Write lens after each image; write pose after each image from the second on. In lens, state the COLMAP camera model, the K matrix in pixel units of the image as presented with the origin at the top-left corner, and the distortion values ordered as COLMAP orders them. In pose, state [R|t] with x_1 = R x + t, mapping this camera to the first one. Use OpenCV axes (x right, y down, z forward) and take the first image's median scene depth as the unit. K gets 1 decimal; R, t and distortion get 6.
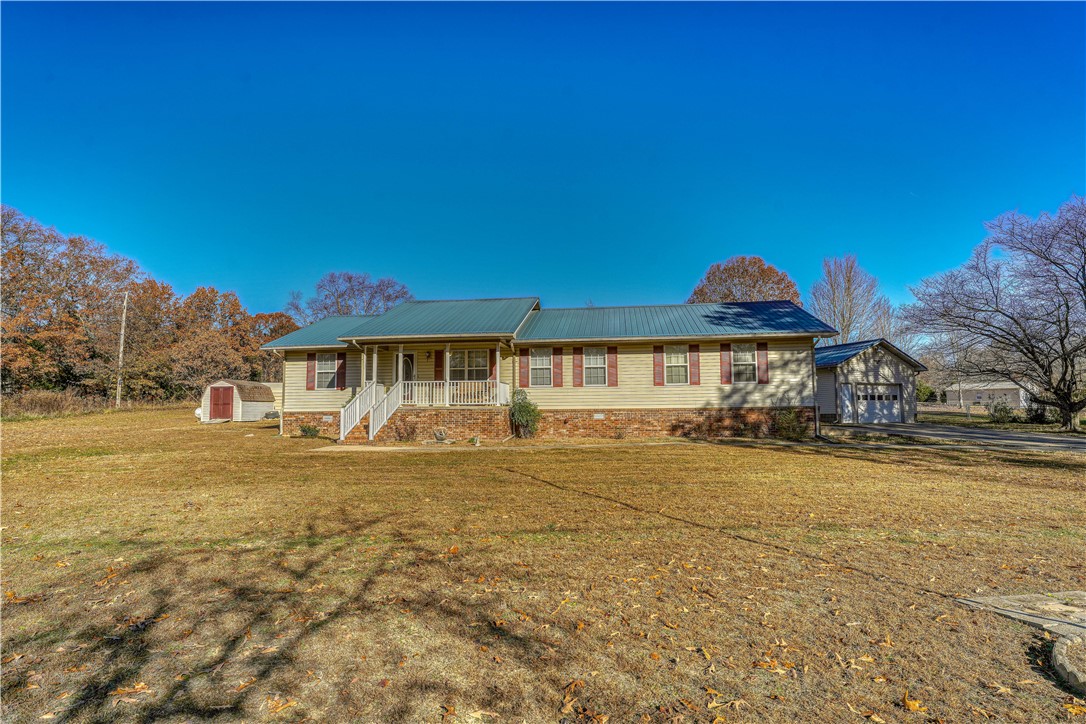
lens RADIAL K [[535.8, 0, 539.3], [0, 535.8, 364.3], [0, 0, 1]] dist [-0.004938, -0.000185]
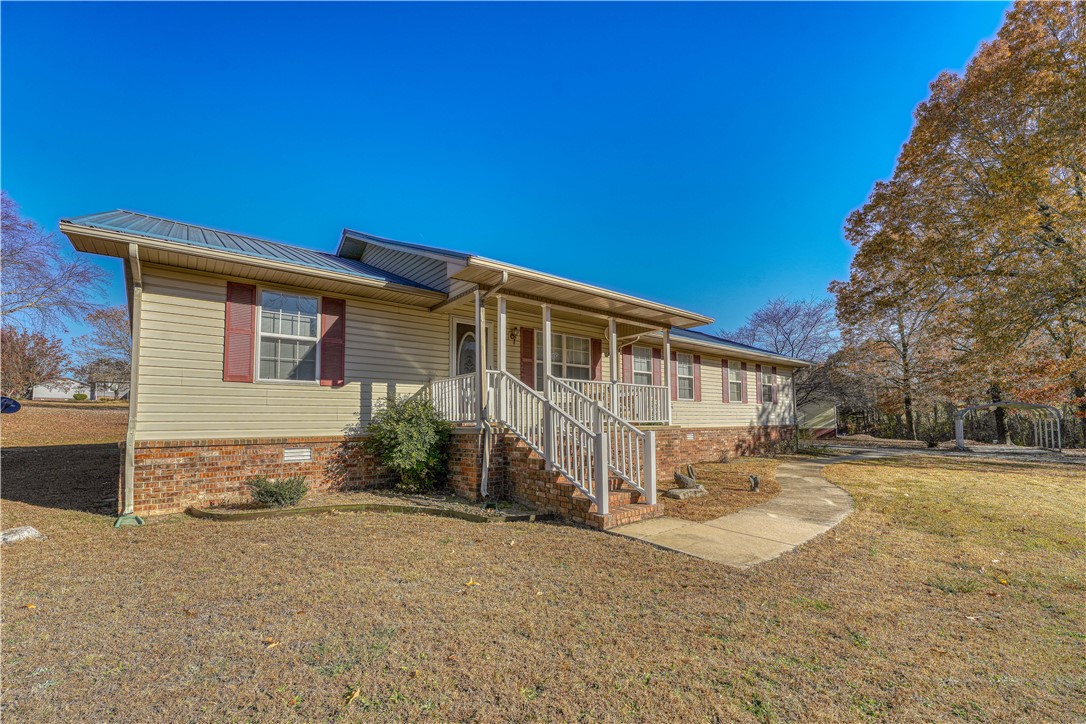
lens RADIAL K [[443.9, 0, 541.2], [0, 443.9, 401.9], [0, 0, 1]] dist [0.009259, -0.000593]
pose [[0.692445, 0.036170, 0.720563, -0.529743], [-0.062151, 0.998020, 0.009628, 0.048616], [-0.718788, -0.051451, 0.693323, 0.664400]]
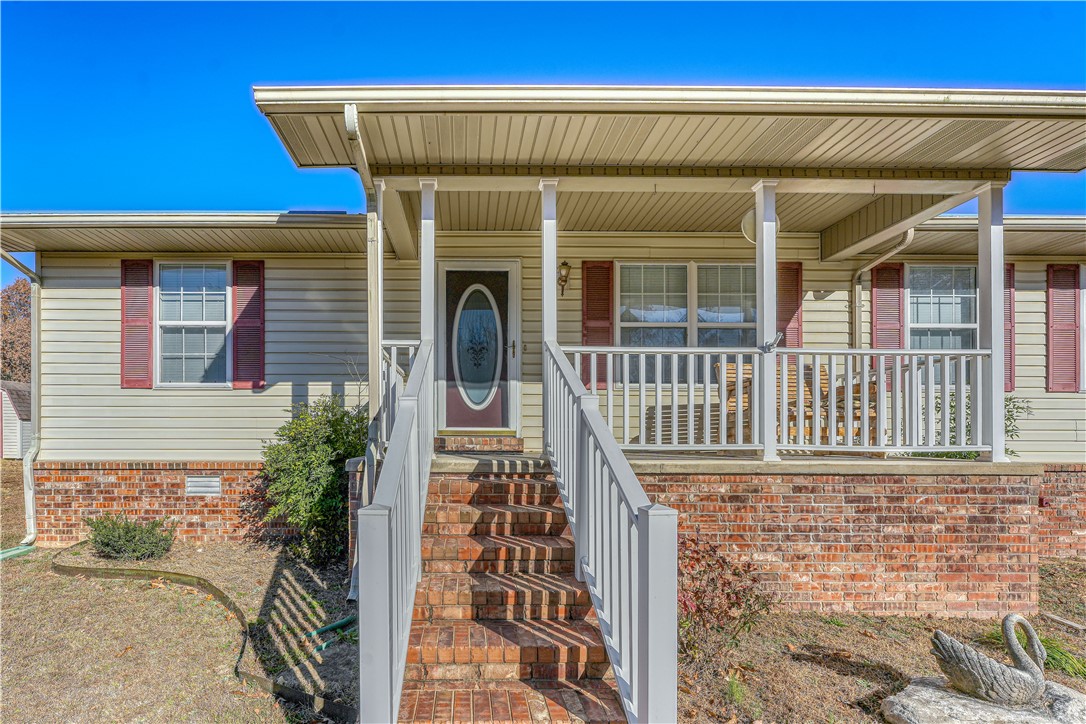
lens RADIAL K [[493.6, 0, 488.5], [0, 493.6, 435.6], [0, 0, 1]] dist [0.000807, -0.000294]
pose [[0.990064, 0.010944, 0.140191, -0.290085], [-0.023473, 0.995841, 0.088032, 0.048294], [-0.138644, -0.090448, 0.986203, 0.743024]]
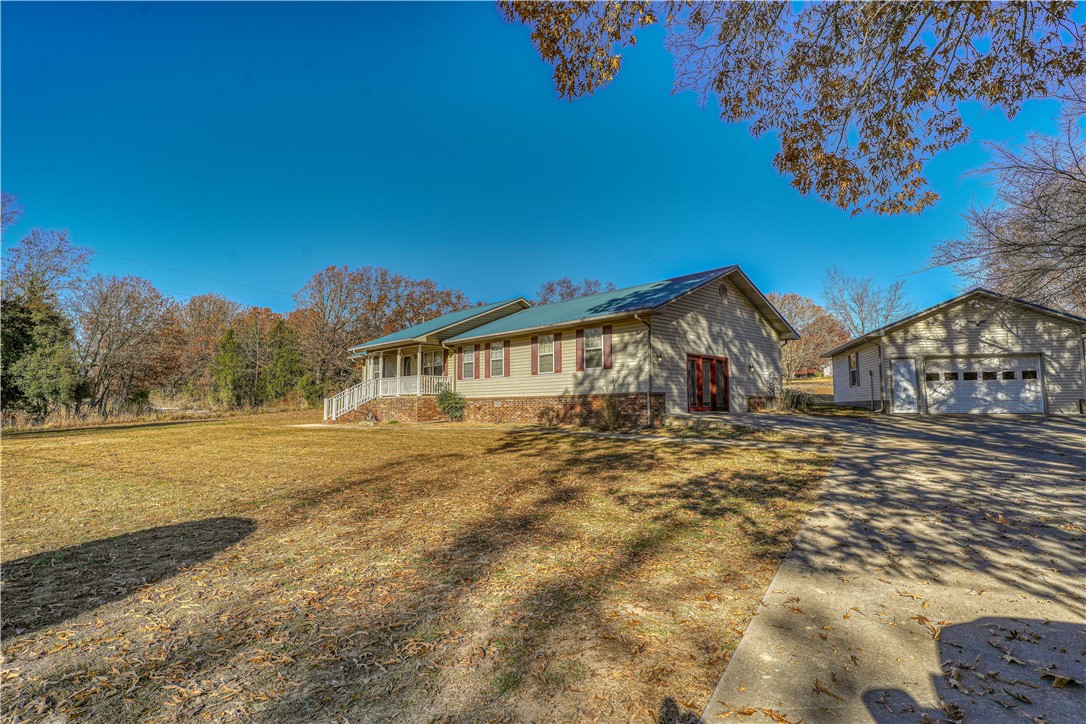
lens RADIAL K [[562.3, 0, 543.8], [0, 562.3, 355.4], [0, 0, 1]] dist [-0.013947, -0.000386]
pose [[0.775629, -0.056368, -0.628667, 0.889193], [0.061100, 0.998032, -0.014103, 0.018238], [0.628225, -0.027473, 0.777546, 0.150211]]
